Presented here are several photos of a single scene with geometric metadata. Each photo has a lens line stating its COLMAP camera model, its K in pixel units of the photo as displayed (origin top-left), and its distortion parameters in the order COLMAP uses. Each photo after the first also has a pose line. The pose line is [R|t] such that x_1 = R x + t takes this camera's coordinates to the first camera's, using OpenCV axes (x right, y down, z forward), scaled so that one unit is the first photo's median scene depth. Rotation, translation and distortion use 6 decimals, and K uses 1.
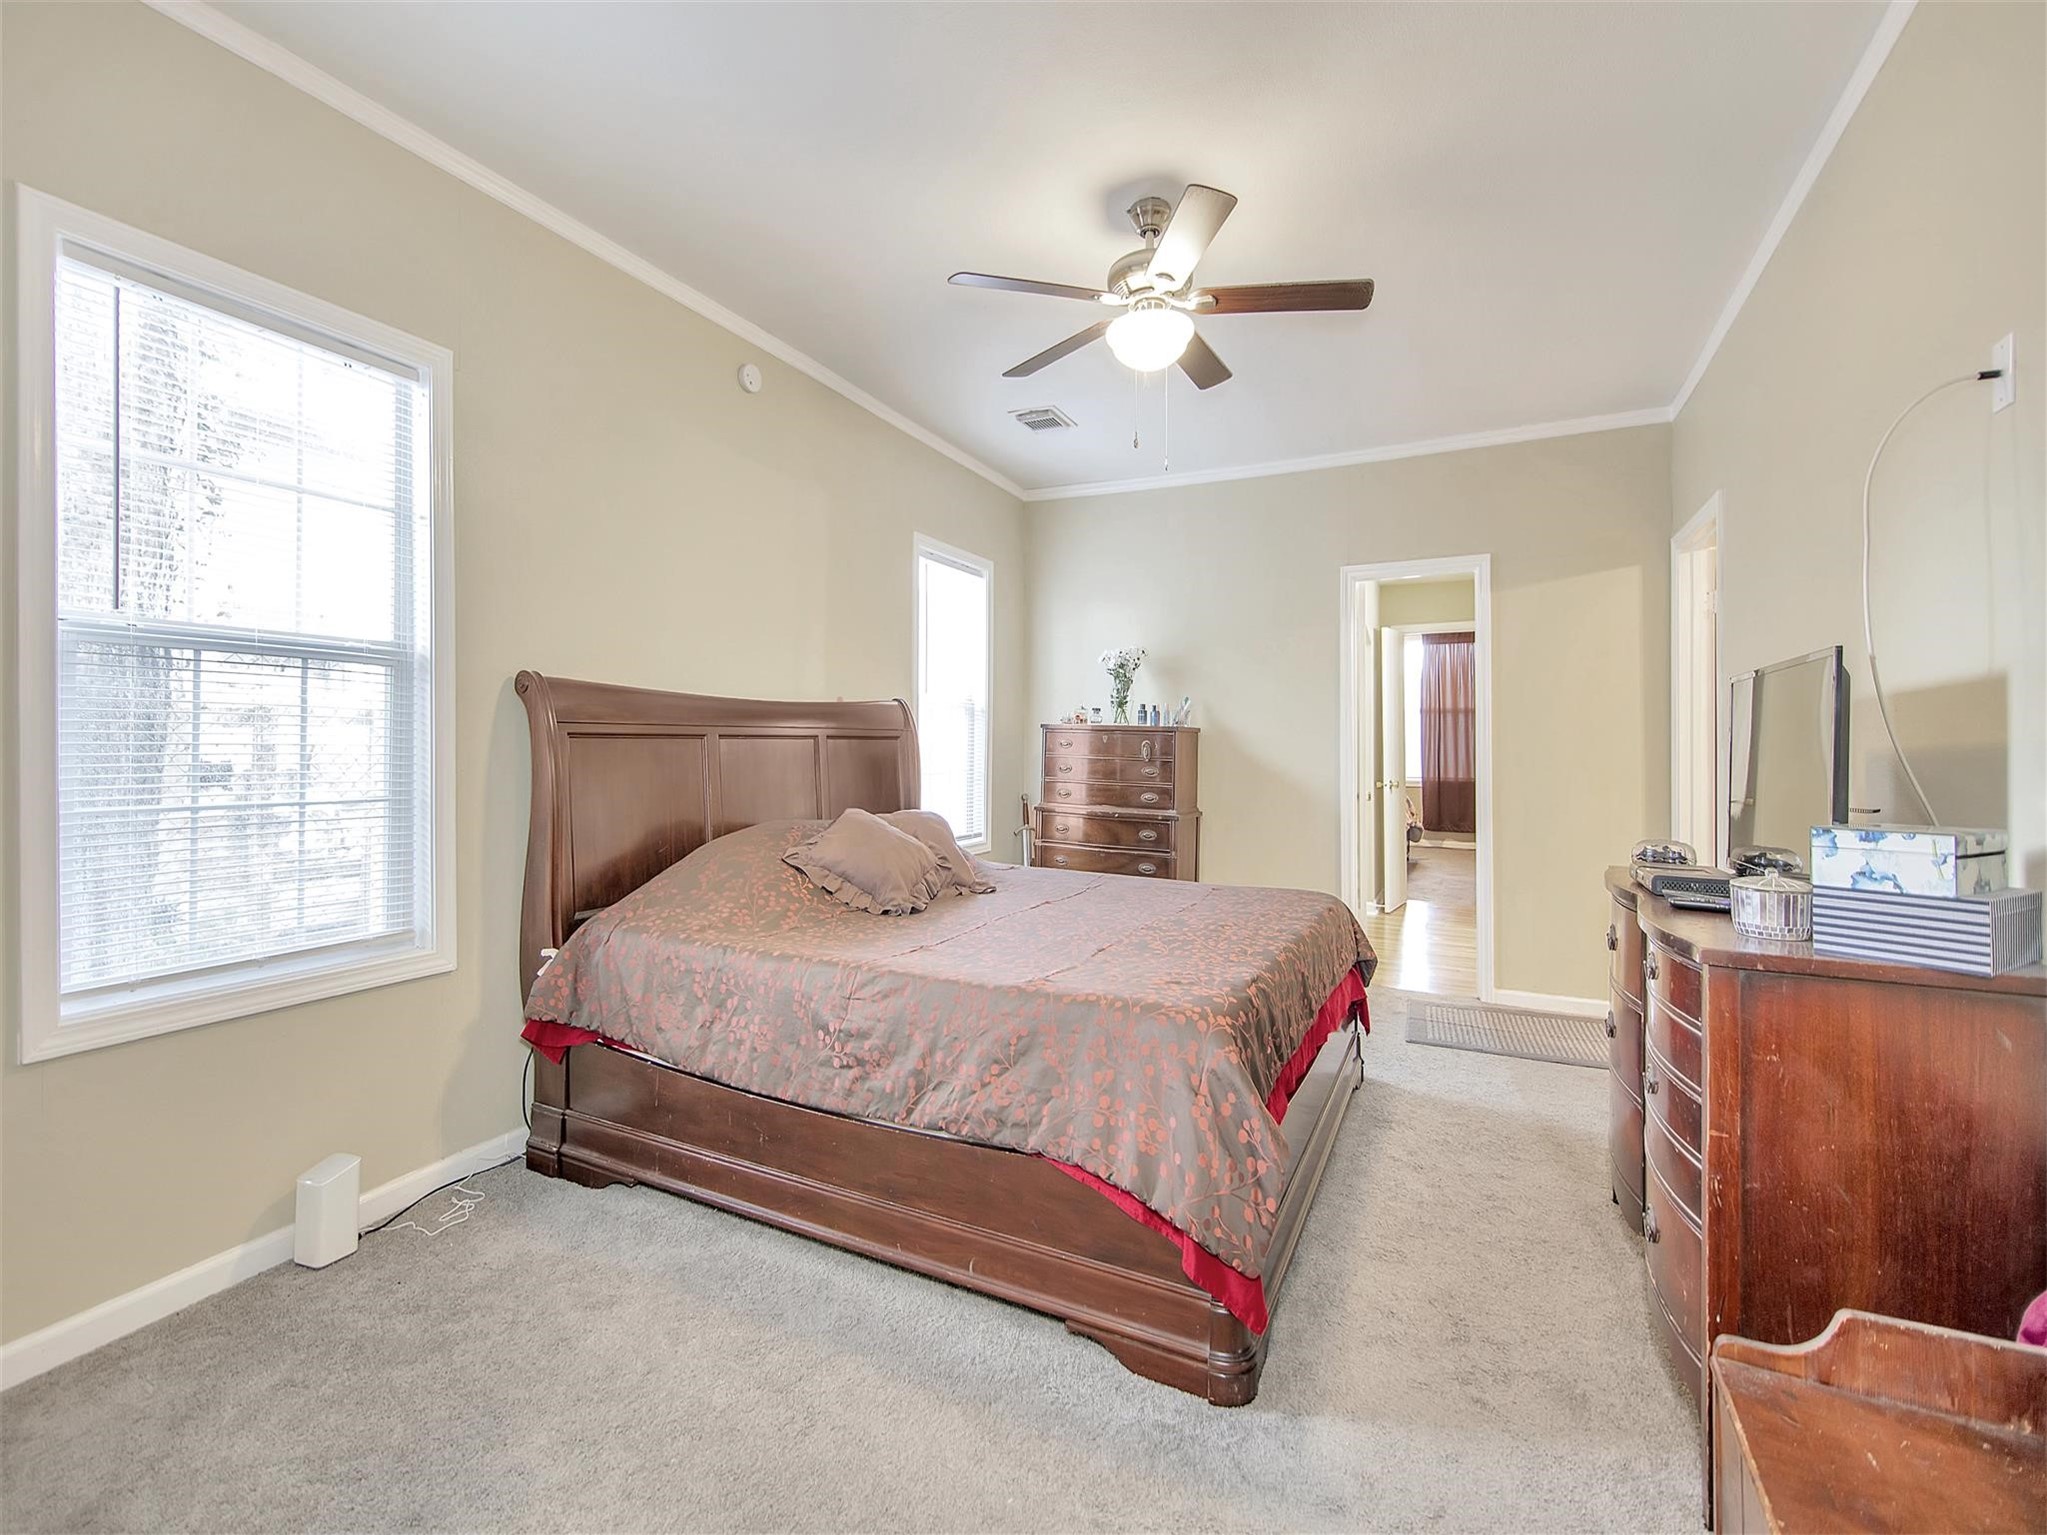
lens RADIAL K [[924.8, 0, 1019.1], [0, 924.8, 752.1], [0, 0, 1]] dist [0.024738, -0.011576]
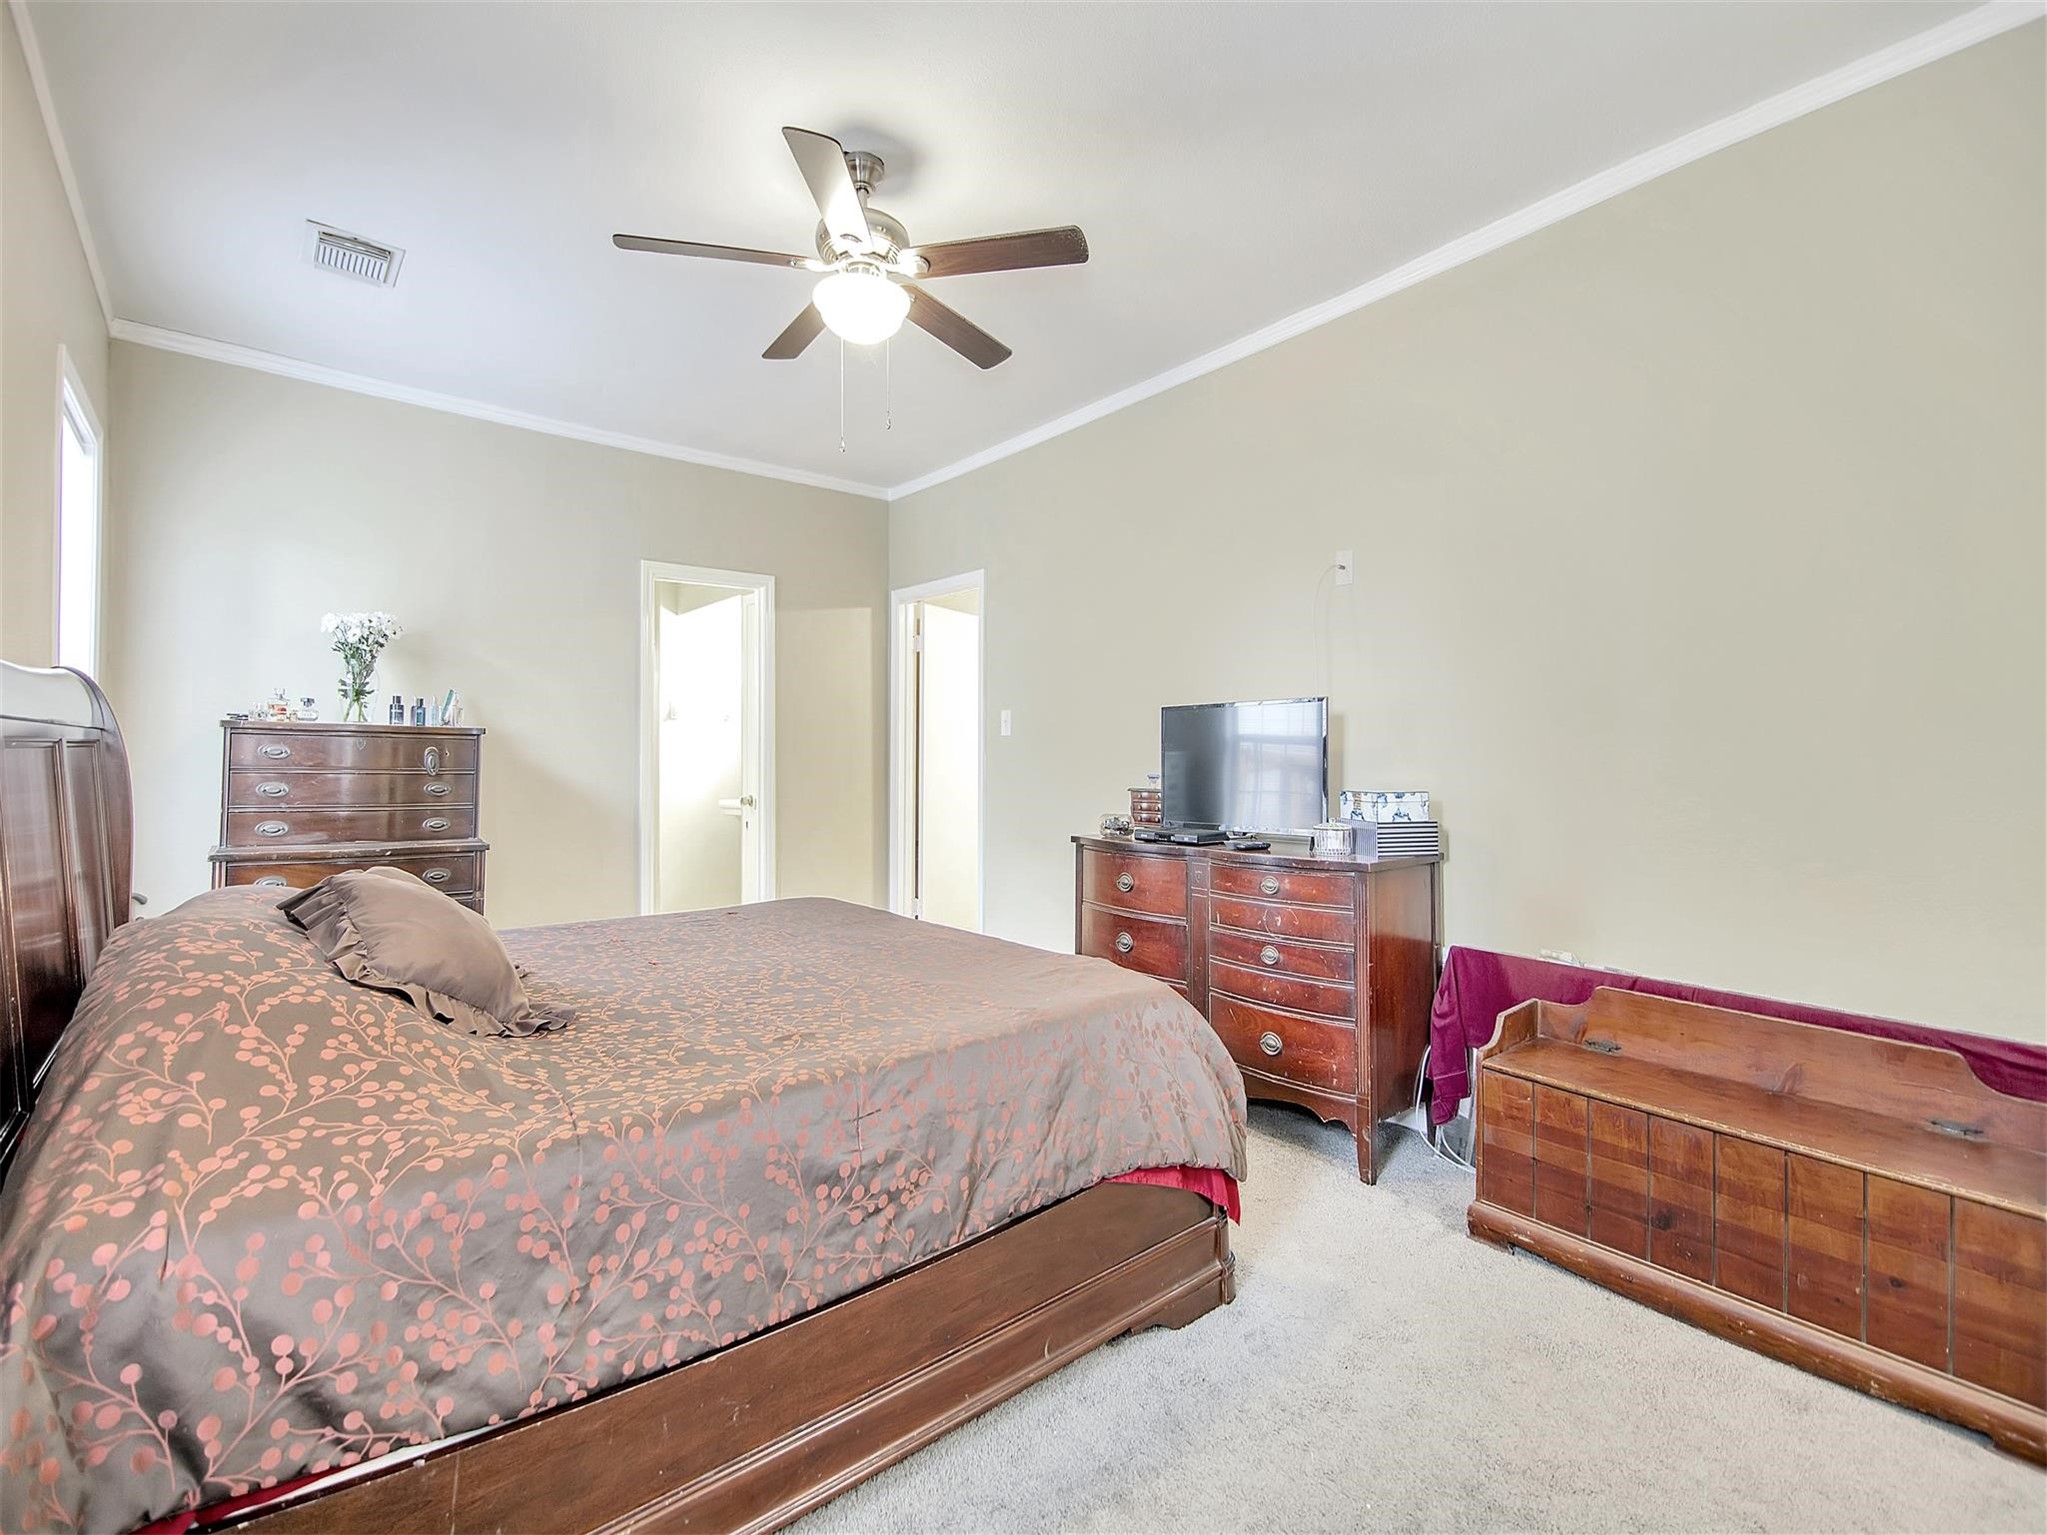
lens RADIAL K [[924.8, 0, 1019.1], [0, 924.8, 752.1], [0, 0, 1]] dist [0.024738, -0.011576]
pose [[0.393424, -0.009790, 0.919305, -0.734943], [0.011481, 0.999918, 0.005735, -0.014224], [-0.919285, 0.008299, 0.393504, 0.572913]]
